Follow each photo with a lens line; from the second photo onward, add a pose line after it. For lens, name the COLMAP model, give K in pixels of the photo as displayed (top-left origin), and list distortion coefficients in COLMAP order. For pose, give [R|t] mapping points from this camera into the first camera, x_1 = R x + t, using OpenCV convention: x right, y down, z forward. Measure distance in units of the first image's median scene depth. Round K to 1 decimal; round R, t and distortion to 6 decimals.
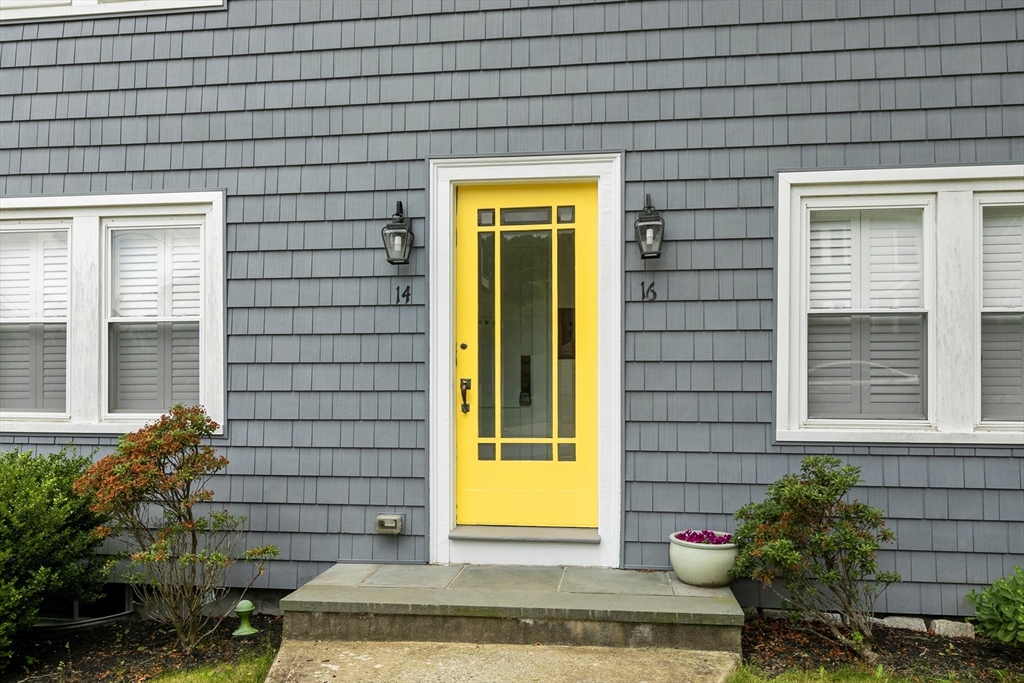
lens RADIAL K [[1222.3, 0, 512.0], [0, 1222.3, 341.5], [0, 0, 1]] dist [0.007853, 0.004749]
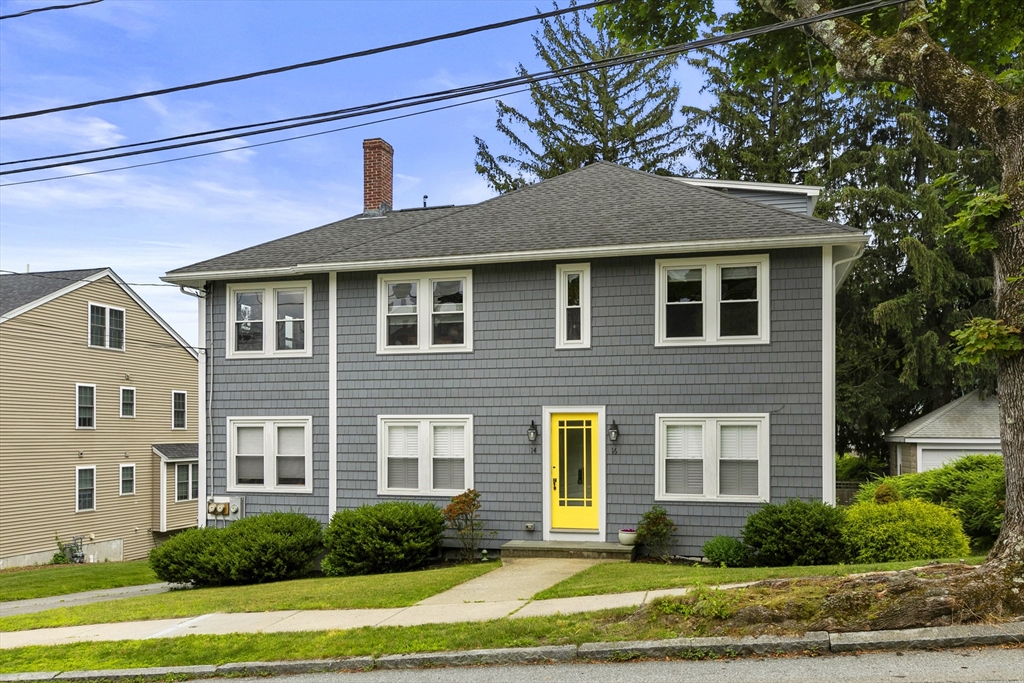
lens RADIAL K [[934.4, 0, 512.0], [0, 934.4, 341.5], [0, 0, 1]] dist [-0.007230, 0.002903]
pose [[0.997372, -0.006809, -0.072131, 0.025308], [0.001449, 0.997249, -0.074107, -0.135817], [0.072437, 0.073808, 0.994638, -1.318420]]
